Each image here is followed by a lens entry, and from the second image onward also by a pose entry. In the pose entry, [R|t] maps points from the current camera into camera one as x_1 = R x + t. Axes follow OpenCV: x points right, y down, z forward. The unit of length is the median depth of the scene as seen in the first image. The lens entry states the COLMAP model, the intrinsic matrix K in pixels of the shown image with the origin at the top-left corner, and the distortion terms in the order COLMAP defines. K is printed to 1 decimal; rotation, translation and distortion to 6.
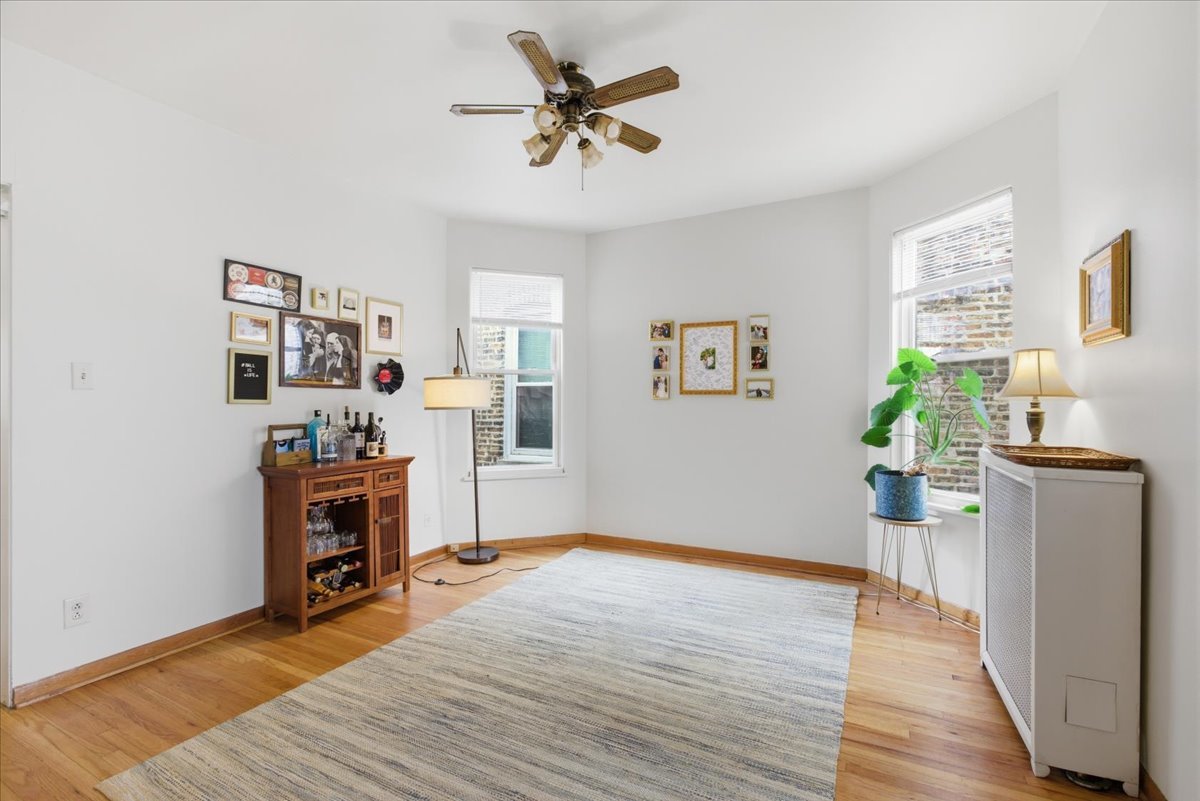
lens RADIAL K [[533.8, 0, 607.9], [0, 533.8, 401.6], [0, 0, 1]] dist [-0.015118, 0.005329]
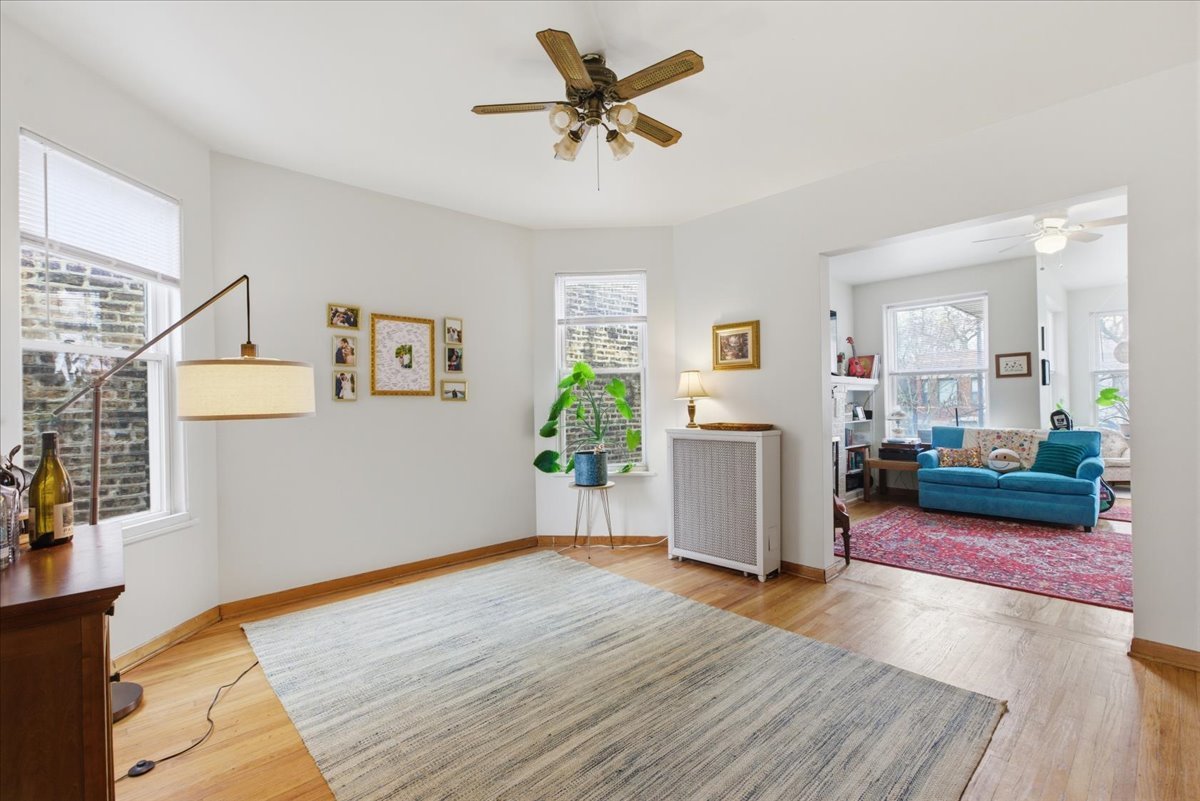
lens RADIAL K [[533.8, 0, 607.9], [0, 533.8, 401.6], [0, 0, 1]] dist [-0.015118, 0.005329]
pose [[0.334105, -0.003664, 0.942529, -0.685007], [0.012644, 0.999920, -0.000595, 0.002500], [-0.942451, 0.012116, 0.334124, 0.451135]]
